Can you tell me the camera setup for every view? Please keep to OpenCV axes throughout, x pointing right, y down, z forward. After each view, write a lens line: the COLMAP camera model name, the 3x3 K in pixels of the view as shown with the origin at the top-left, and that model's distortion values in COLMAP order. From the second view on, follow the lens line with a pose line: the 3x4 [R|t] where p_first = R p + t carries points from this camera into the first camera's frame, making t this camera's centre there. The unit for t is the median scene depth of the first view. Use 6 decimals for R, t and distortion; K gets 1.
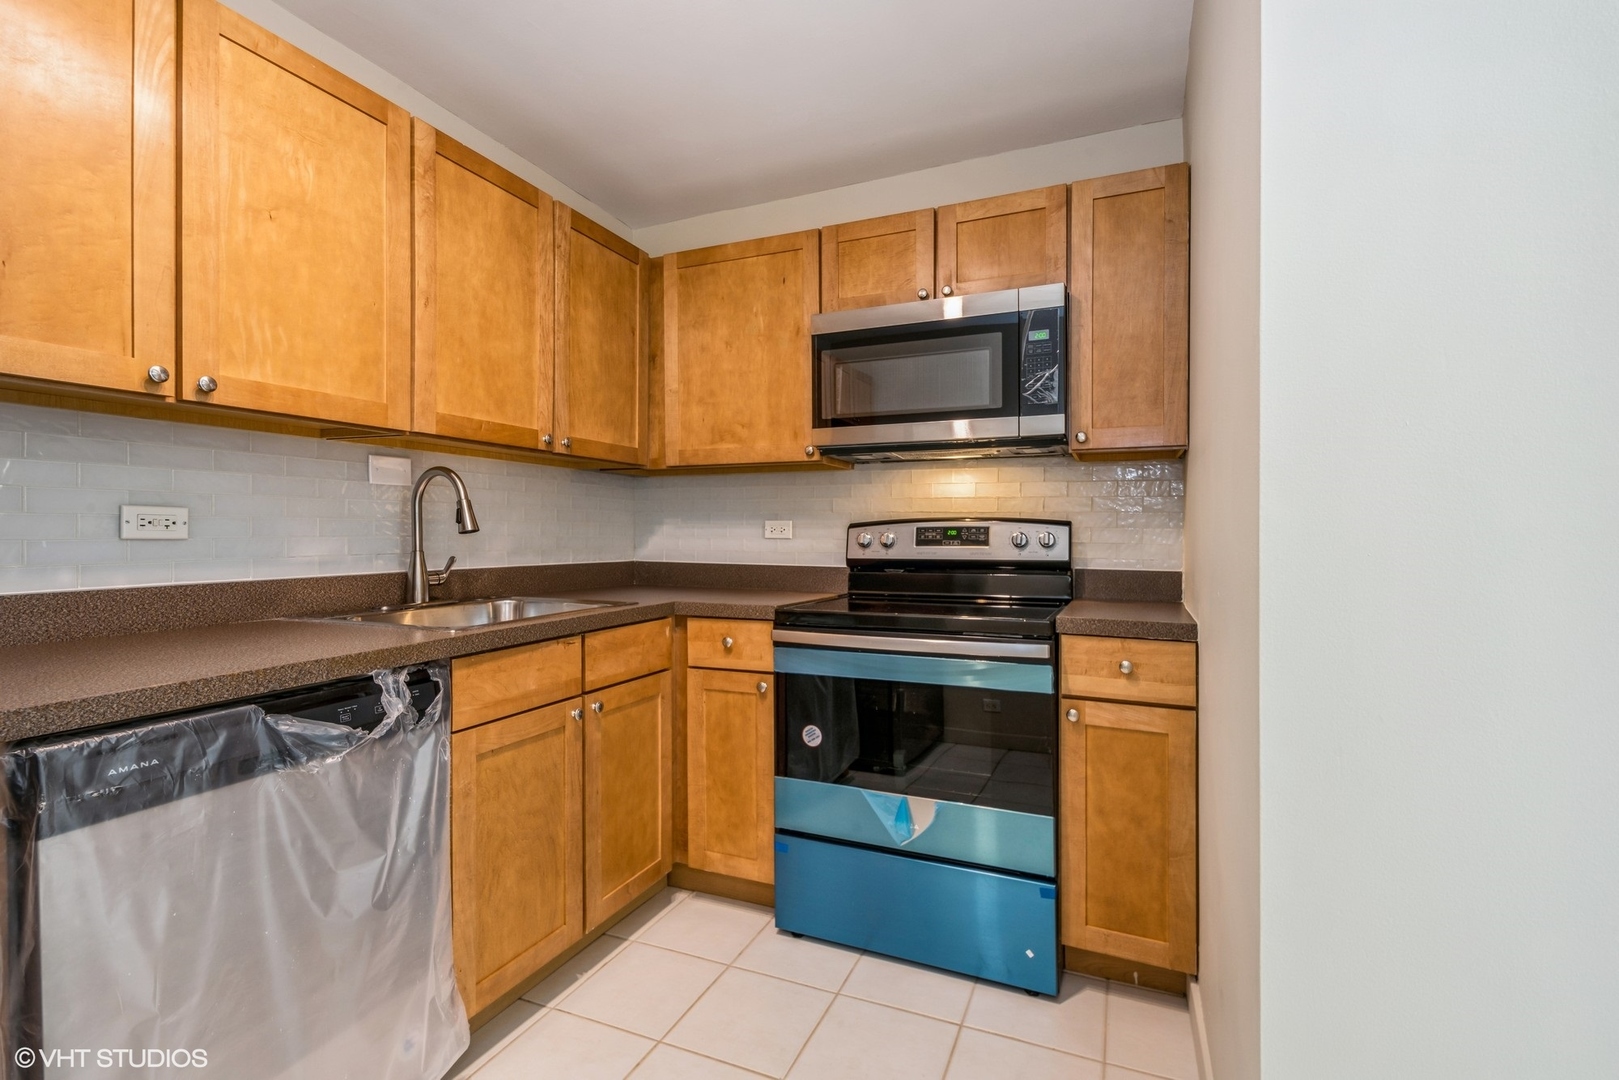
lens RADIAL K [[701.1, 0, 848.0], [0, 701.1, 545.5], [0, 0, 1]] dist [0.001311, -0.009838]
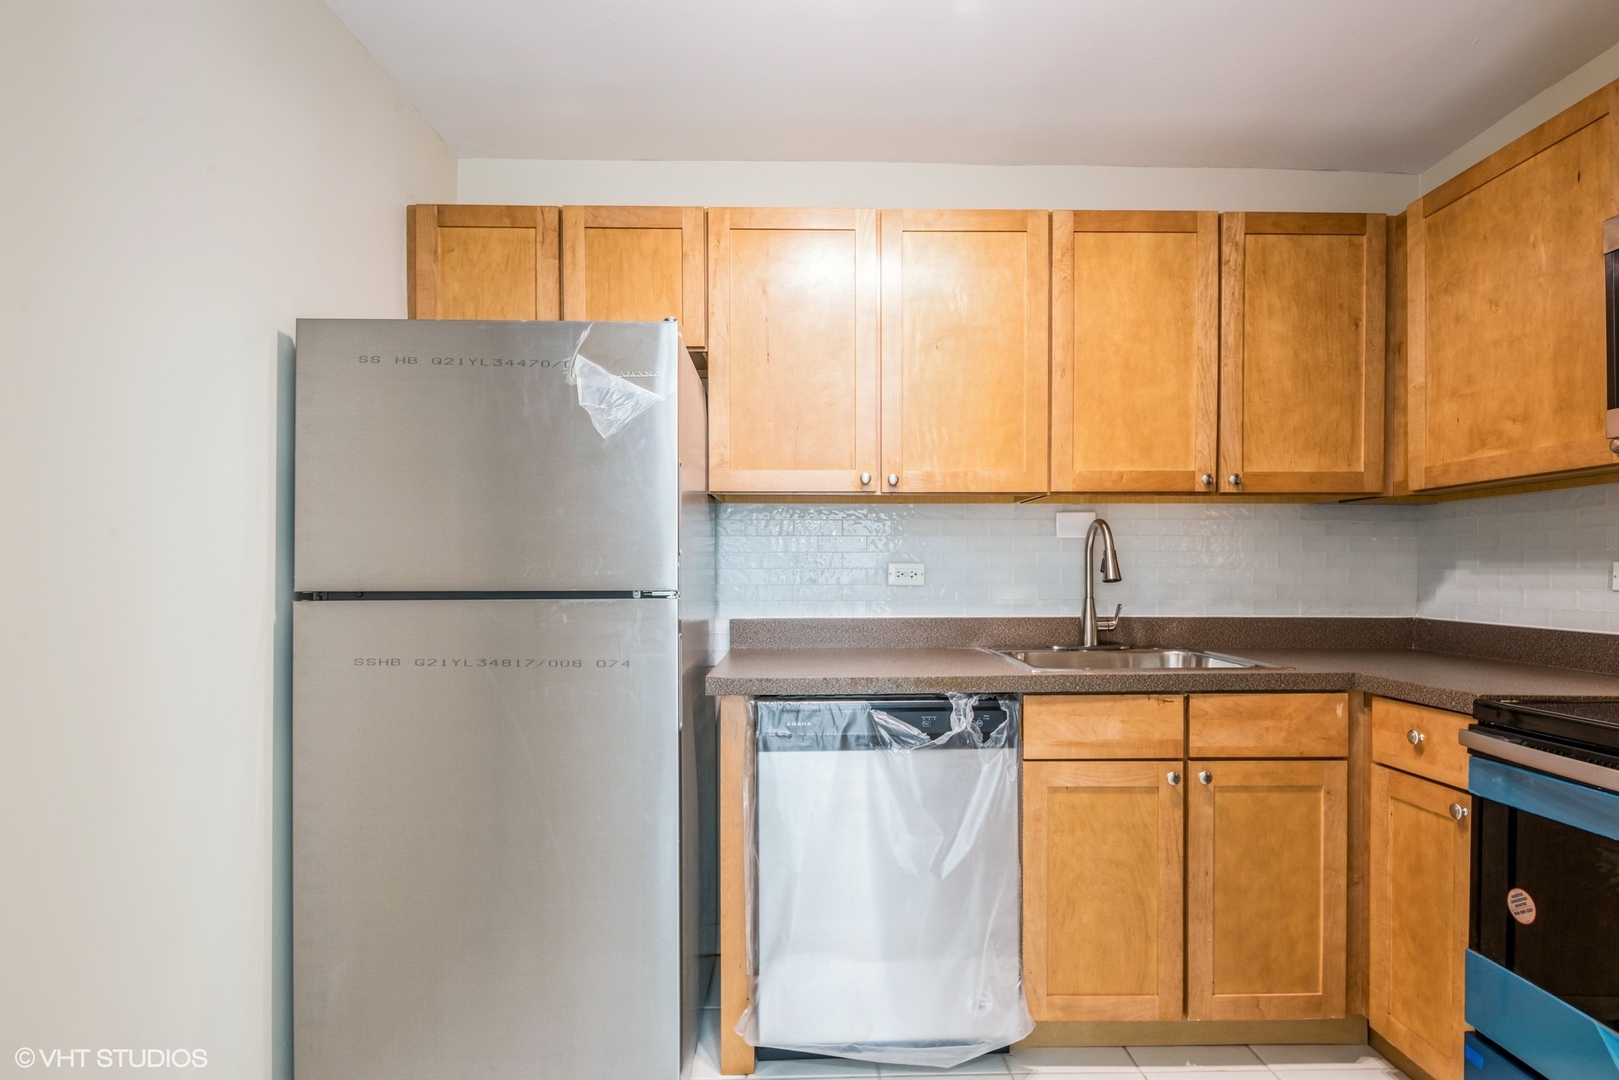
lens RADIAL K [[791.9, 0, 809.8], [0, 791.9, 594.3], [0, 0, 1]] dist [-0.025573, -0.000343]
pose [[0.374532, 0.021778, -0.926958, 0.347118], [-0.014221, 0.999741, 0.017742, -0.012986], [0.927105, 0.006538, 0.374745, 0.142649]]
